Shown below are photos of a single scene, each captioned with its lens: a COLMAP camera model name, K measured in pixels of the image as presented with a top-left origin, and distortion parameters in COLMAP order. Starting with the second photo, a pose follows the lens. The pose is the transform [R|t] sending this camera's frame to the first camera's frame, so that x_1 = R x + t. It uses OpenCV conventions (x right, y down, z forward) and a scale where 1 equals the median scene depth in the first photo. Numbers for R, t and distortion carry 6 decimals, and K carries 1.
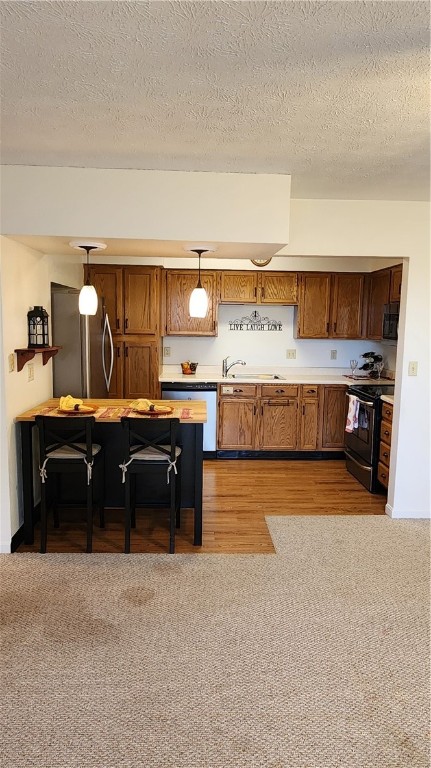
lens RADIAL K [[501.2, 0, 215.5], [0, 501.2, 384.0], [0, 0, 1]] dist [0.002600, 0.000754]
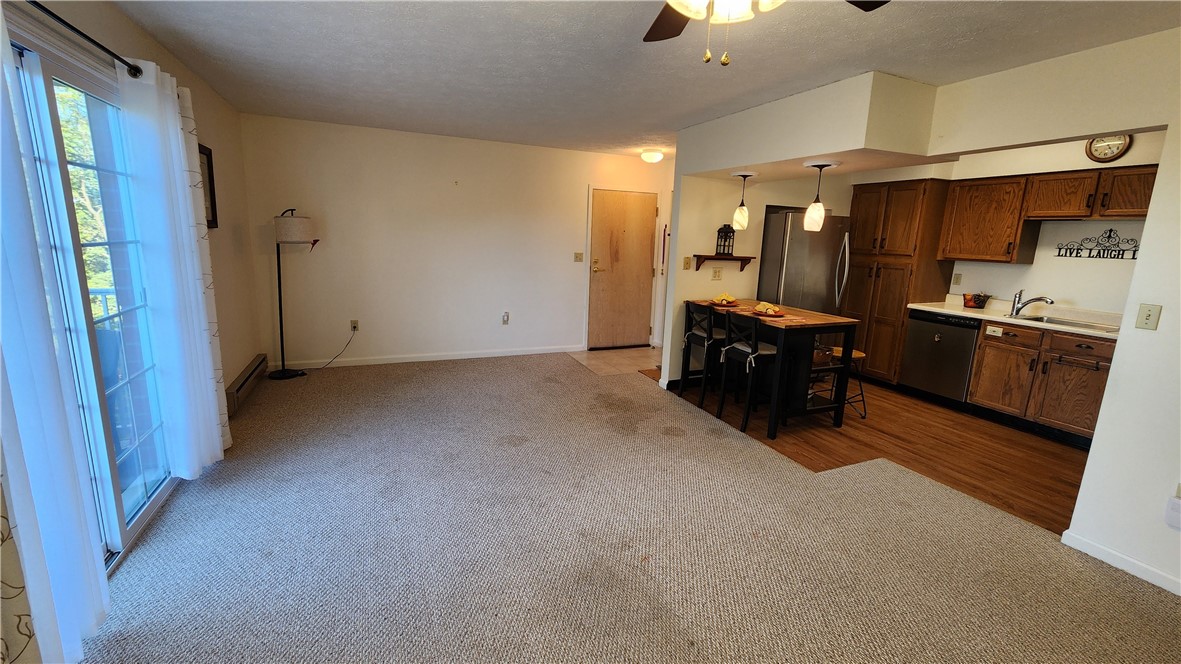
lens RADIAL K [[480.6, 0, 585.2], [0, 480.6, 326.7], [0, 0, 1]] dist [0.000601, 0.000062]
pose [[0.368498, 0.170639, -0.913834, 0.488264], [-0.143705, 0.981649, 0.125354, 0.003582], [0.918454, 0.085130, 0.386257, 0.127759]]
